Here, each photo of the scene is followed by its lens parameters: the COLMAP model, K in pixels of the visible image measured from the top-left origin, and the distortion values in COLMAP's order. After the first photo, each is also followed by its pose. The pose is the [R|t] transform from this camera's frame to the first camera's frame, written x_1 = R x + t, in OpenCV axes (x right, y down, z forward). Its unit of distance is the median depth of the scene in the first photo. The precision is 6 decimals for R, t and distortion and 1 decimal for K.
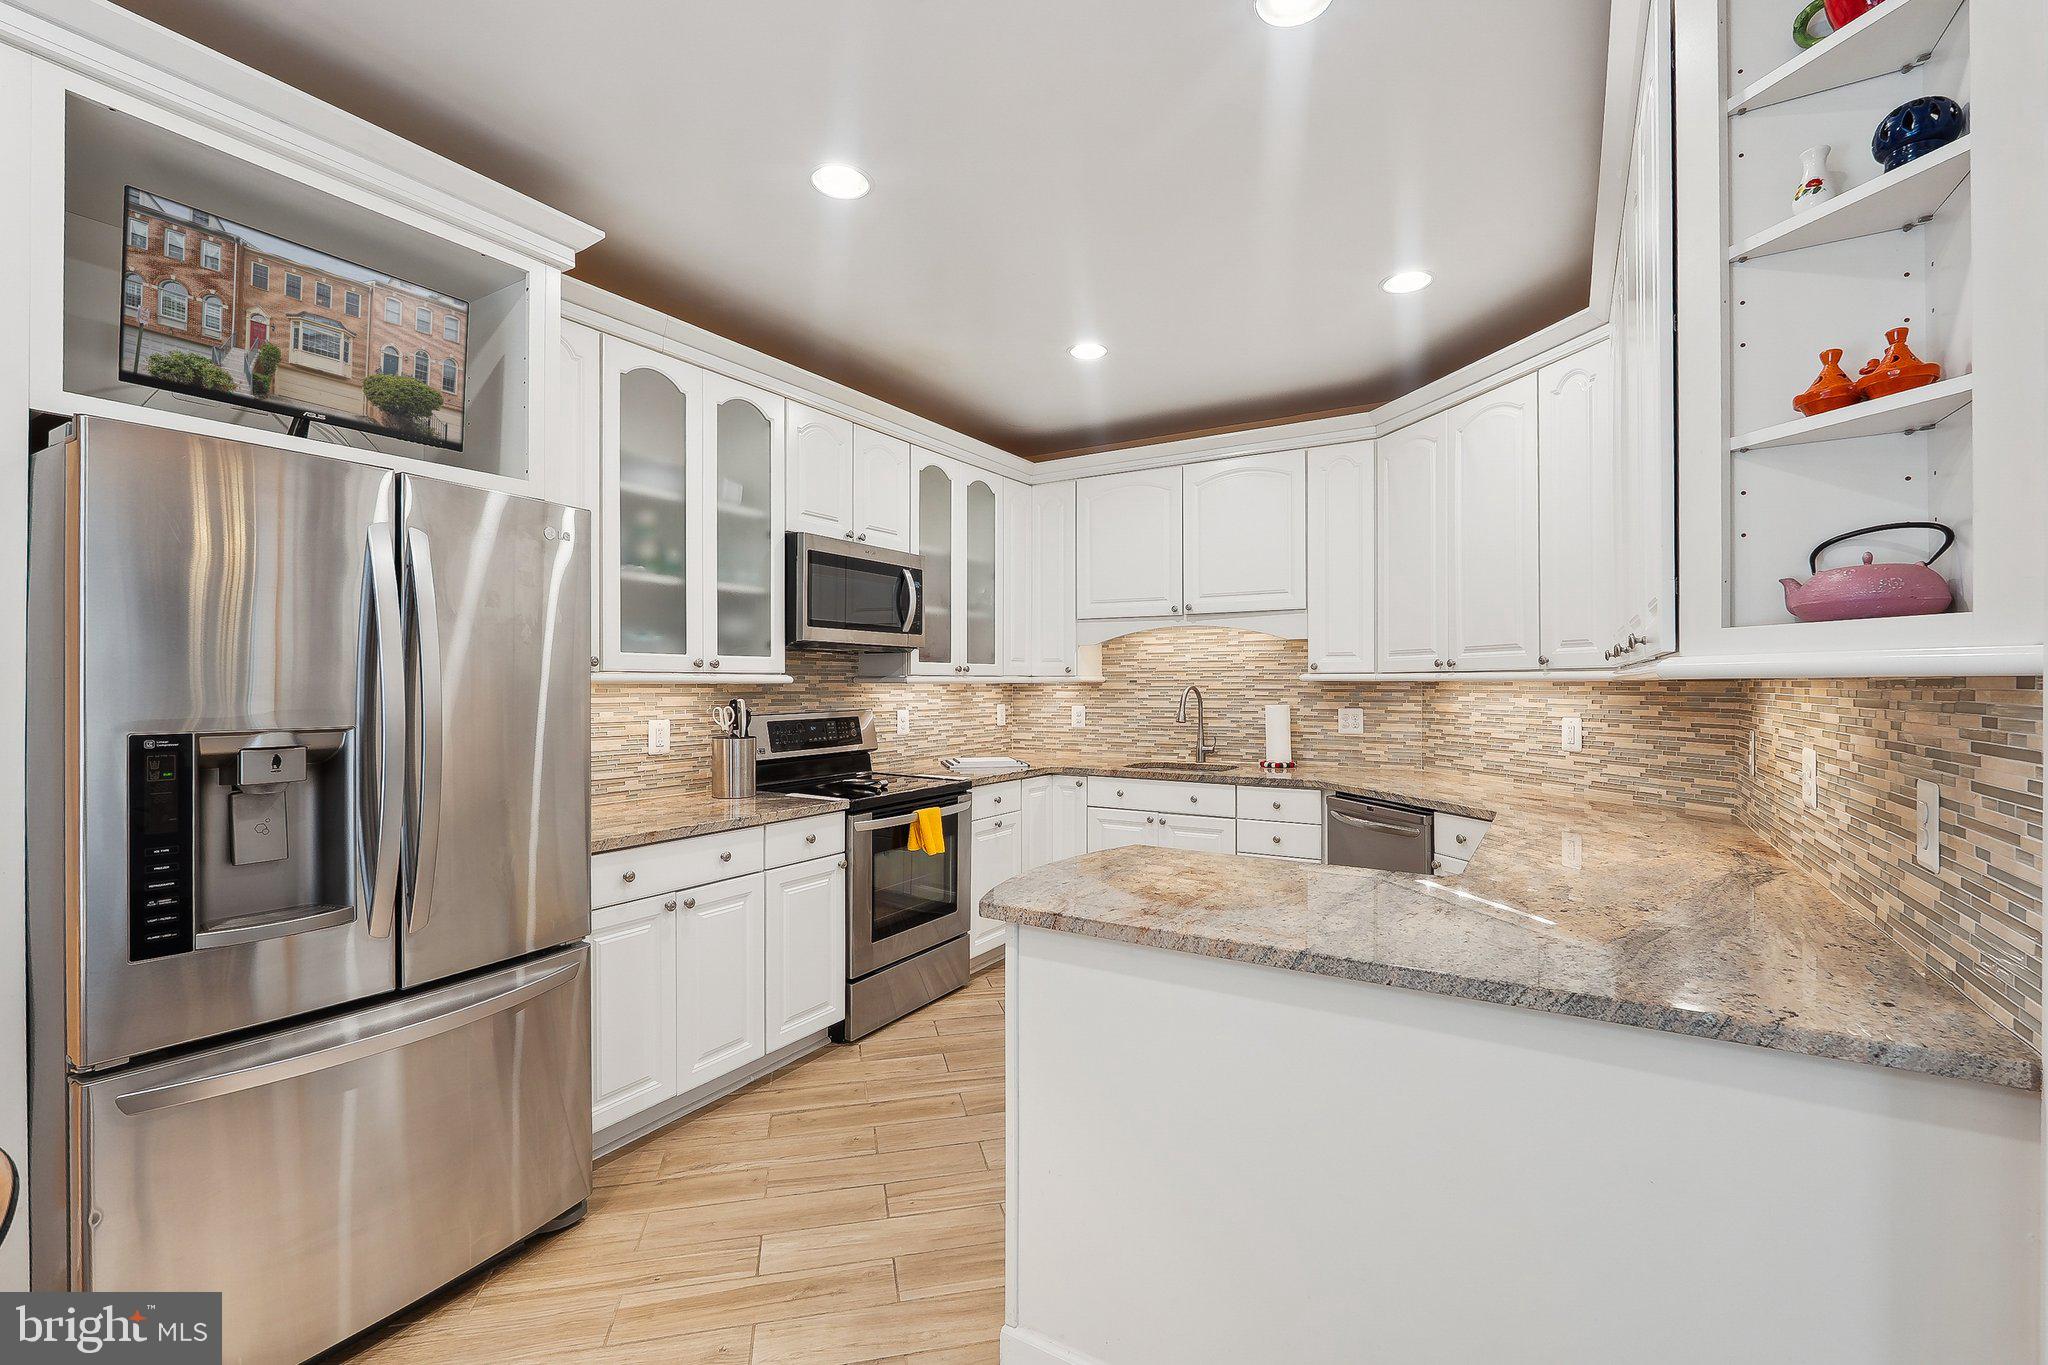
lens RADIAL K [[899.9, 0, 1034.4], [0, 899.9, 688.3], [0, 0, 1]] dist [-0.006318, 0.000599]
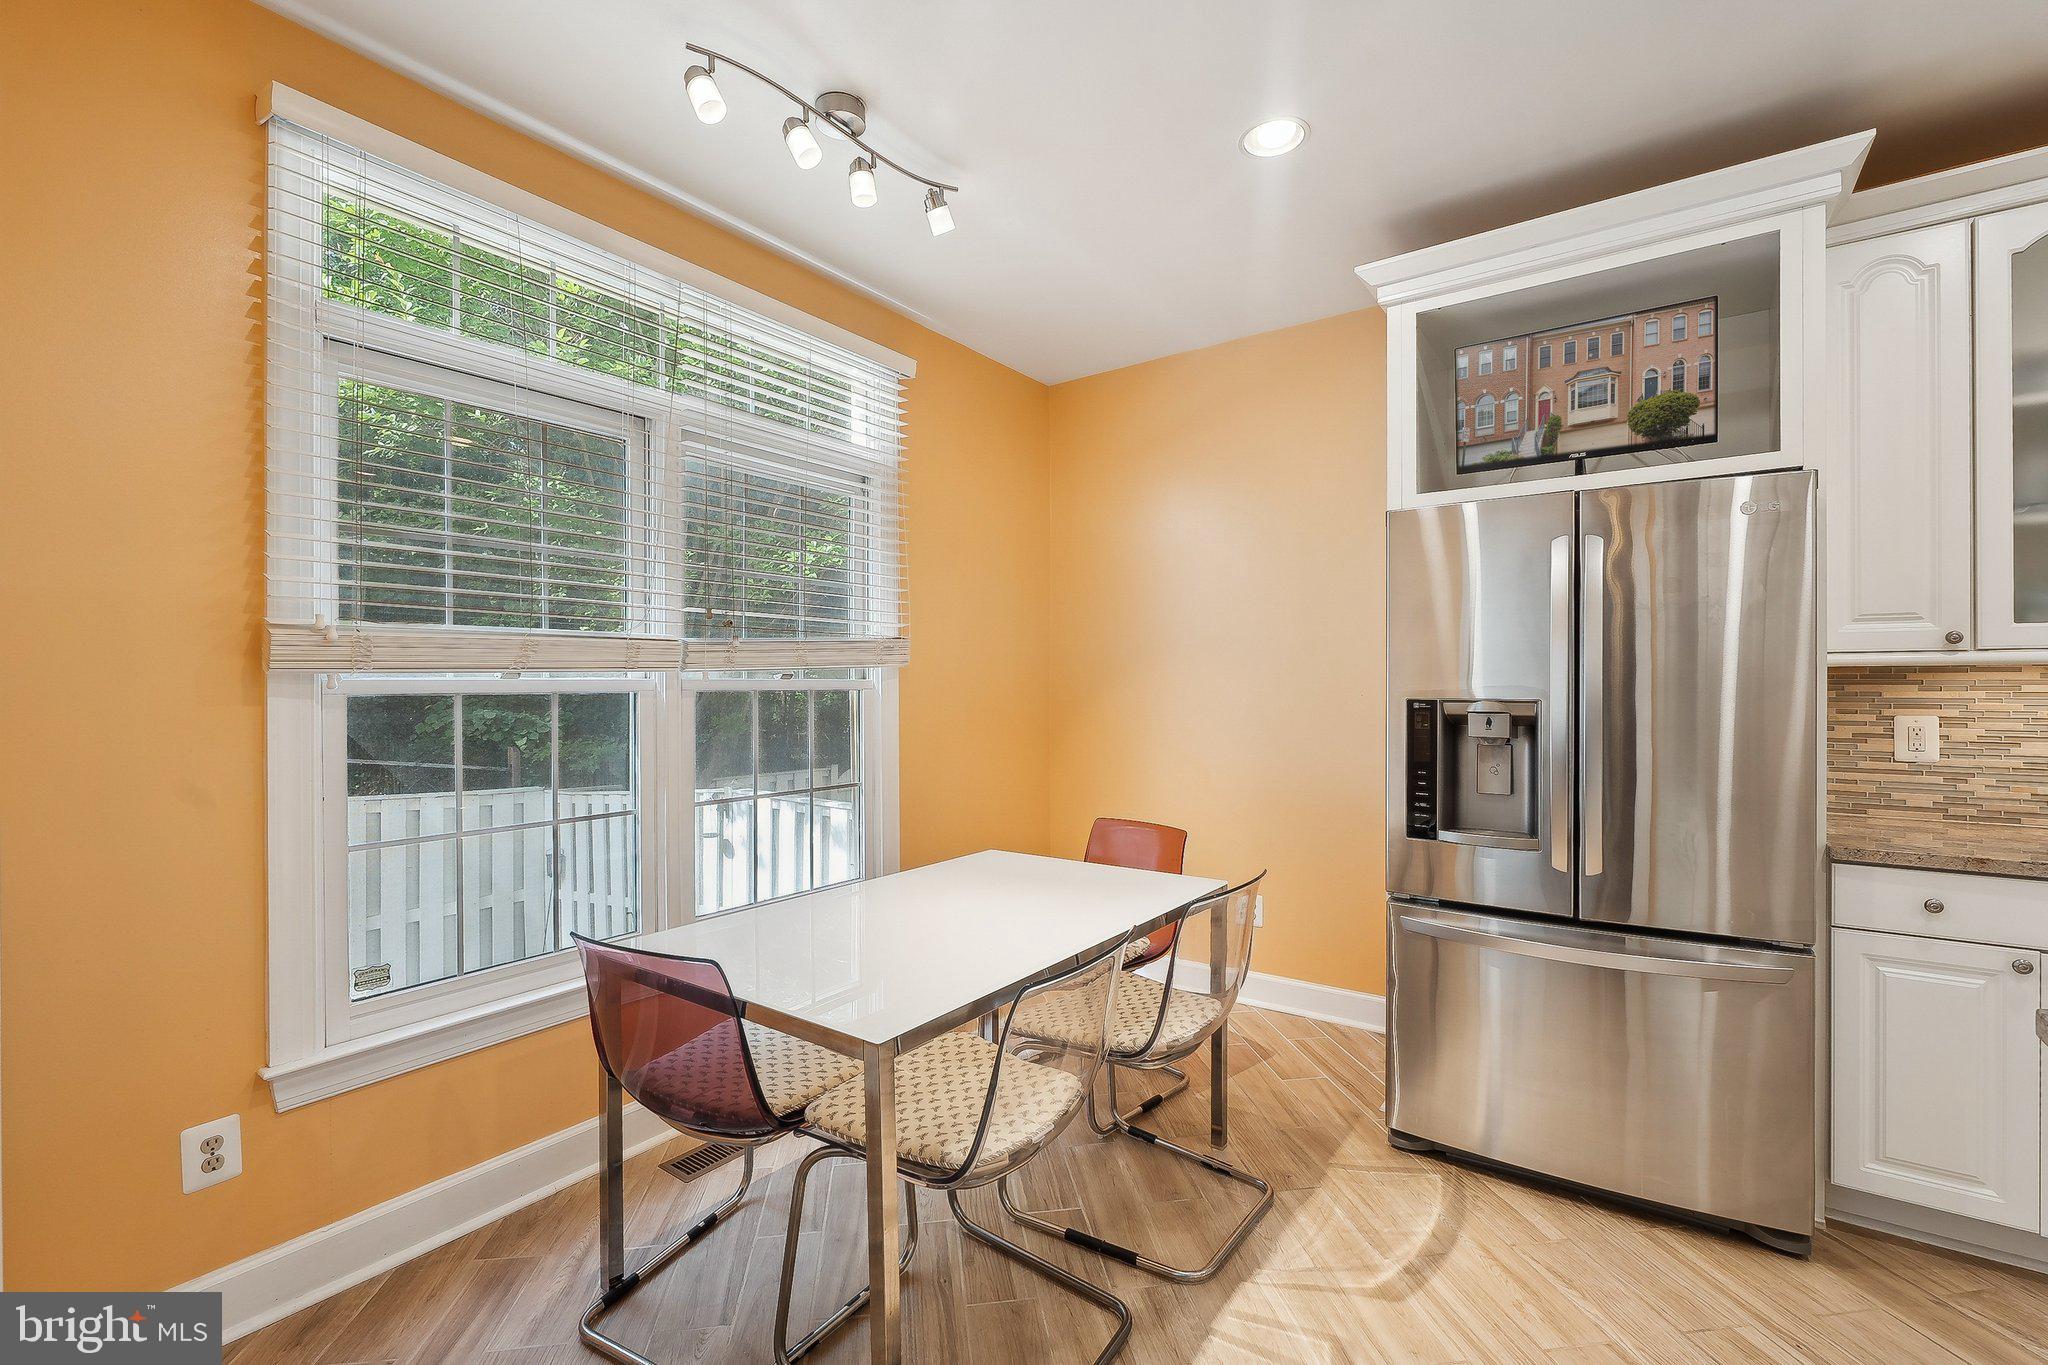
lens RADIAL K [[899.9, 0, 1034.4], [0, 899.9, 688.3], [0, 0, 1]] dist [-0.006318, 0.000599]
pose [[-0.084004, 0.001880, -0.996464, 0.576726], [-0.007081, 0.999972, 0.002484, 0.027724], [0.996440, 0.007265, -0.083989, 0.378179]]
